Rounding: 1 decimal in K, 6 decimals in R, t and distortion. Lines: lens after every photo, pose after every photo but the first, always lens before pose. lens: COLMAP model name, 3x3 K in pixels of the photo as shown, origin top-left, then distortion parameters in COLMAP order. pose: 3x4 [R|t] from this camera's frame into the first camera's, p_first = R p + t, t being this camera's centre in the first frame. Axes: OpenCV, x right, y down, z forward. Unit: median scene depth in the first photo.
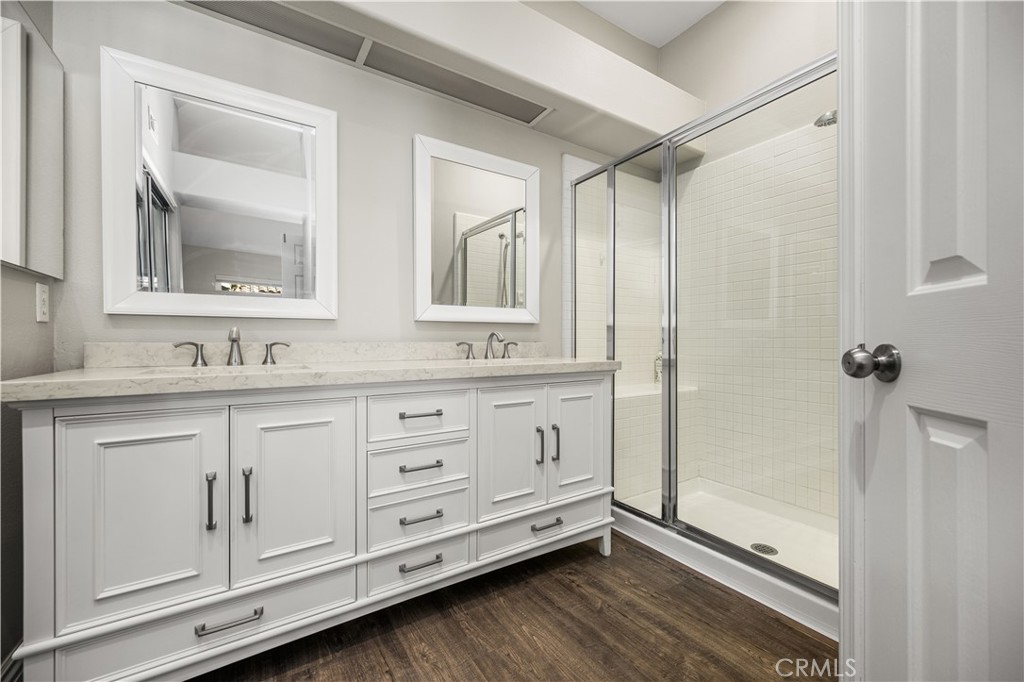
lens RADIAL K [[424.1, 0, 513.0], [0, 424.1, 337.4], [0, 0, 1]] dist [0.000744, 0.000042]
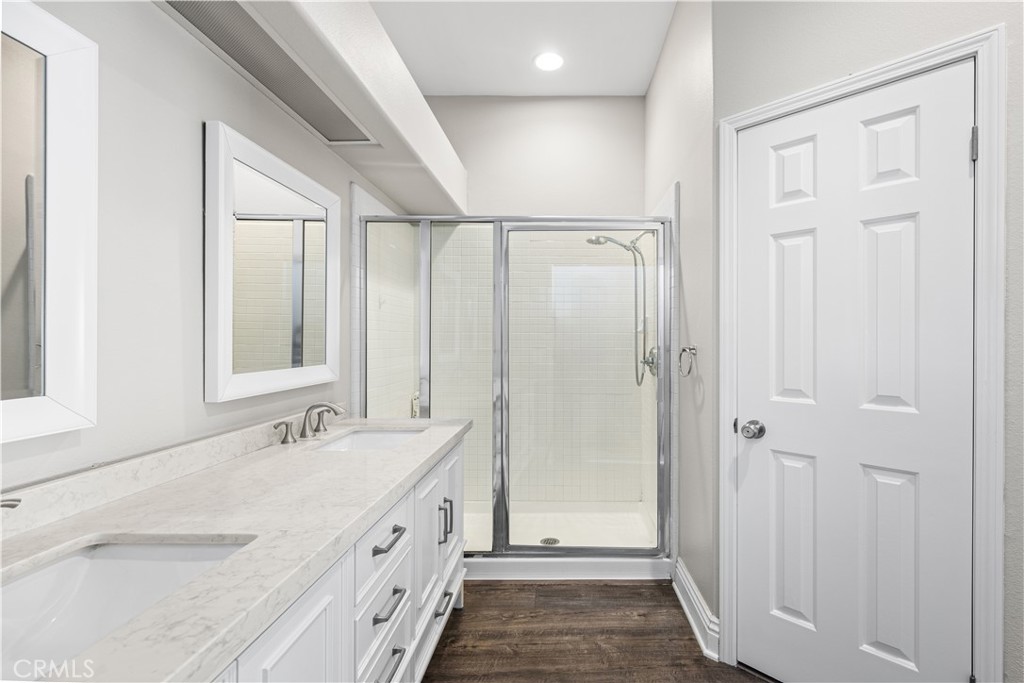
lens RADIAL K [[457.9, 0, 514.7], [0, 457.9, 332.5], [0, 0, 1]] dist [0.000691, -0.000035]
pose [[0.576646, -0.015918, 0.816839, -0.676895], [0.014348, 0.999853, 0.009356, -0.186252], [-0.816868, 0.006325, 0.576790, 0.265847]]
